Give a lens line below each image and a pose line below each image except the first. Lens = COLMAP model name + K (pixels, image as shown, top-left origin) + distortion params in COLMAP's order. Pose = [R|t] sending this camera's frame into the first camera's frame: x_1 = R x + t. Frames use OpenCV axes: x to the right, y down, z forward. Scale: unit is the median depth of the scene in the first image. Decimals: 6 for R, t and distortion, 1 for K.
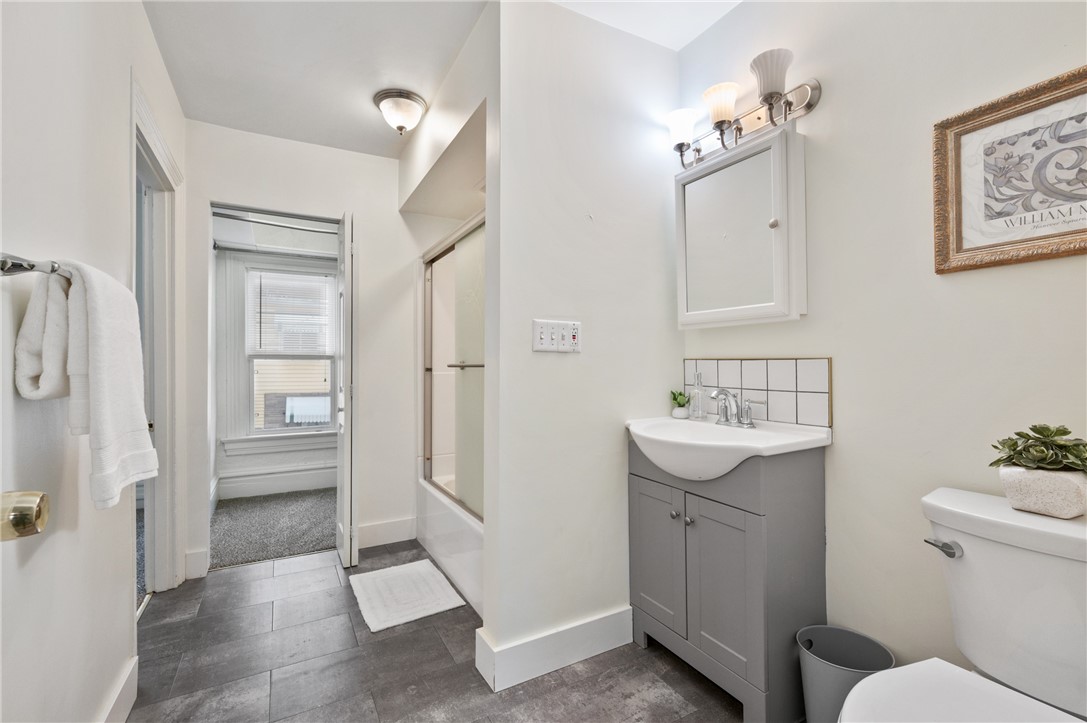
lens RADIAL K [[477.5, 0, 543.5], [0, 477.5, 361.5], [0, 0, 1]] dist [0.000653, 0.000493]
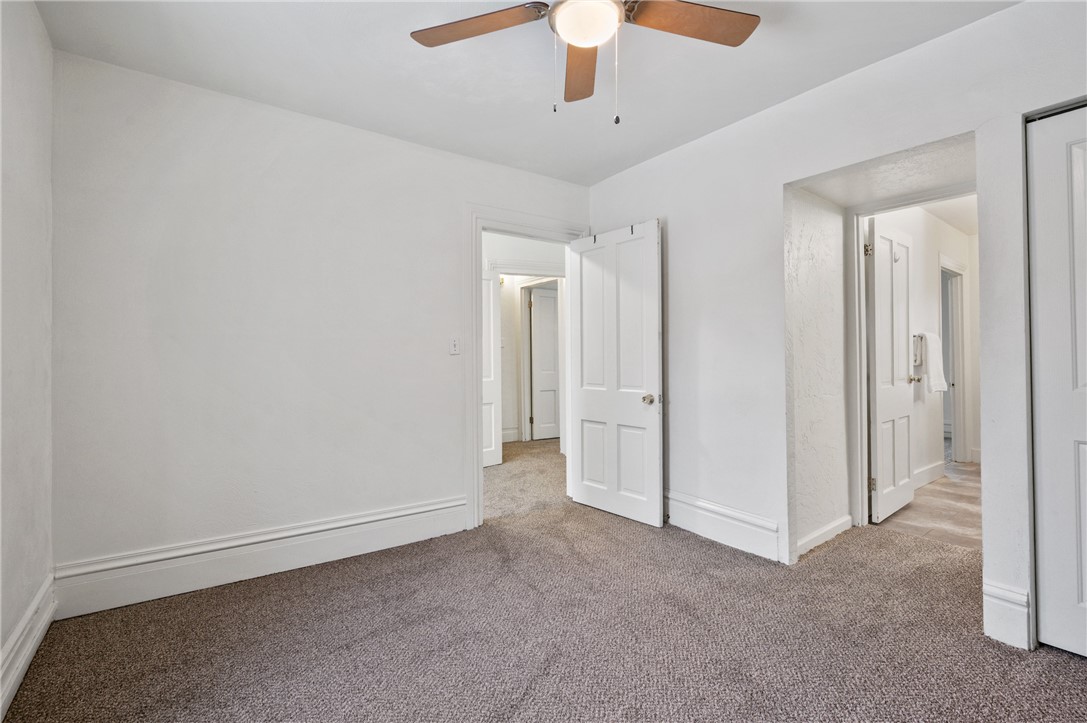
lens RADIAL K [[477.5, 0, 543.5], [0, 477.5, 361.5], [0, 0, 1]] dist [0.000653, 0.000493]
pose [[0.136453, -0.005063, -0.990634, 2.573623], [0.014042, 0.999896, -0.003176, 0.006350], [0.990547, -0.013477, 0.136510, -2.723215]]
